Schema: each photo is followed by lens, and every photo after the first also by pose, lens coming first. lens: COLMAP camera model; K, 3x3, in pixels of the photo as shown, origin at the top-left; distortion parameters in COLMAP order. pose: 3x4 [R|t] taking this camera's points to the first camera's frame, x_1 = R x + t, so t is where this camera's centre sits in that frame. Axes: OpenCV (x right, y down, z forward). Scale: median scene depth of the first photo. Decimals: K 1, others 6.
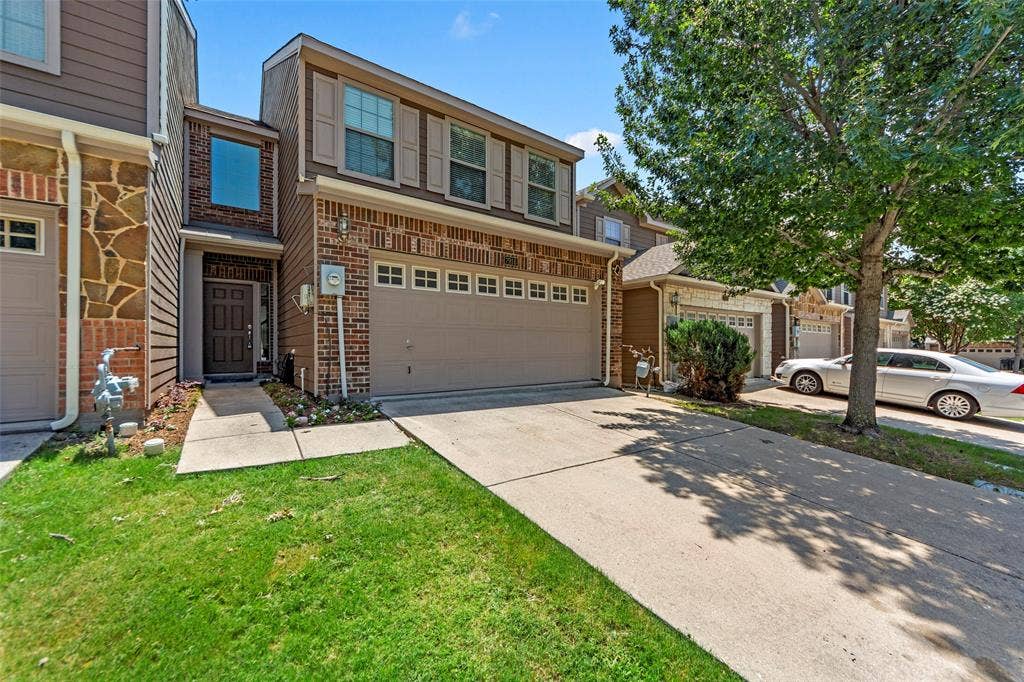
lens RADIAL K [[416.4, 0, 517.1], [0, 416.4, 345.9], [0, 0, 1]] dist [-0.006309, 0.001958]
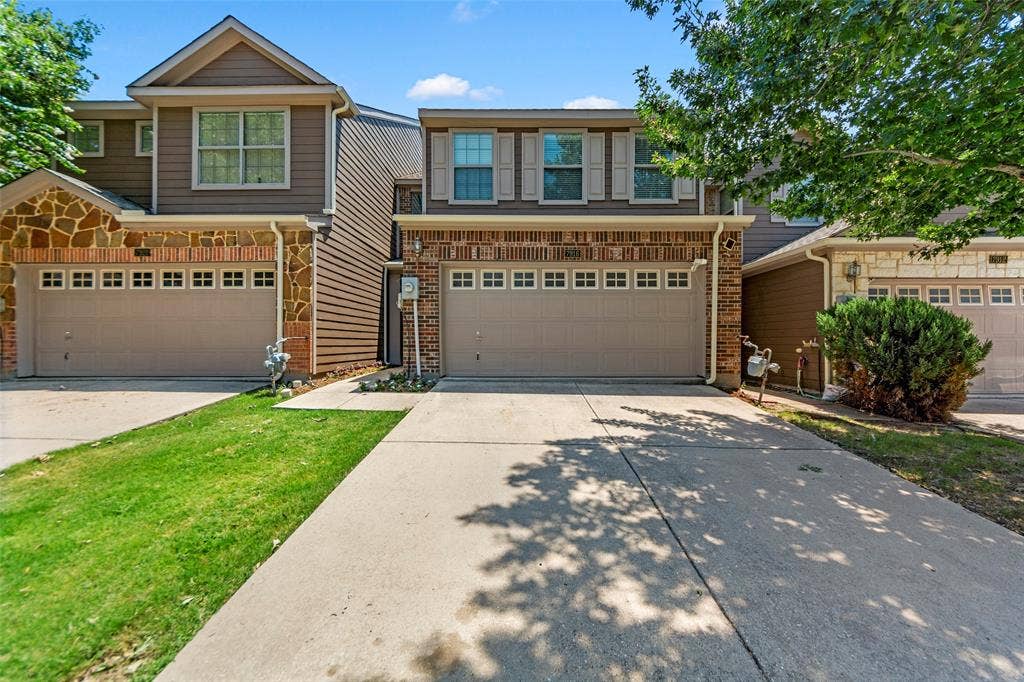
lens RADIAL K [[403.7, 0, 506.6], [0, 403.7, 341.0], [0, 0, 1]] dist [-0.000361, -0.001886]
pose [[0.786080, -0.002707, -0.618119, 0.598452], [-0.000544, 0.999987, -0.005070, 0.020294], [0.618125, 0.004322, 0.786068, 0.155472]]
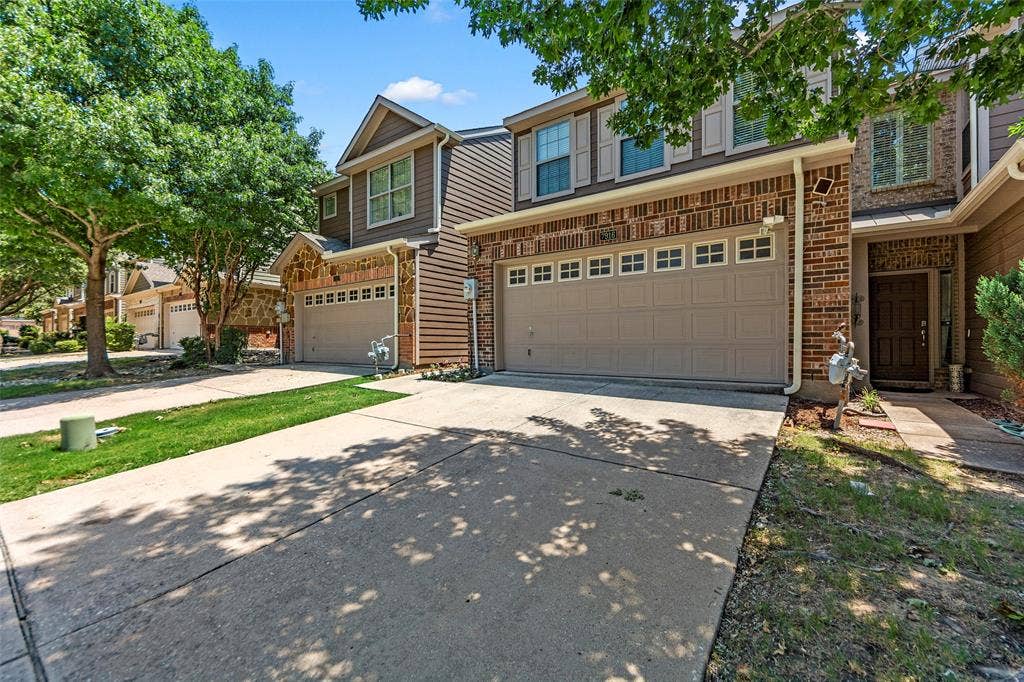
lens RADIAL K [[429.2, 0, 504.7], [0, 429.2, 340.6], [0, 0, 1]] dist [0.000099, -0.001836]
pose [[0.265638, -0.009198, -0.964029, 1.043139], [-0.000650, 0.999953, -0.009719, 0.040942], [0.964073, 0.003208, 0.265619, 0.686843]]
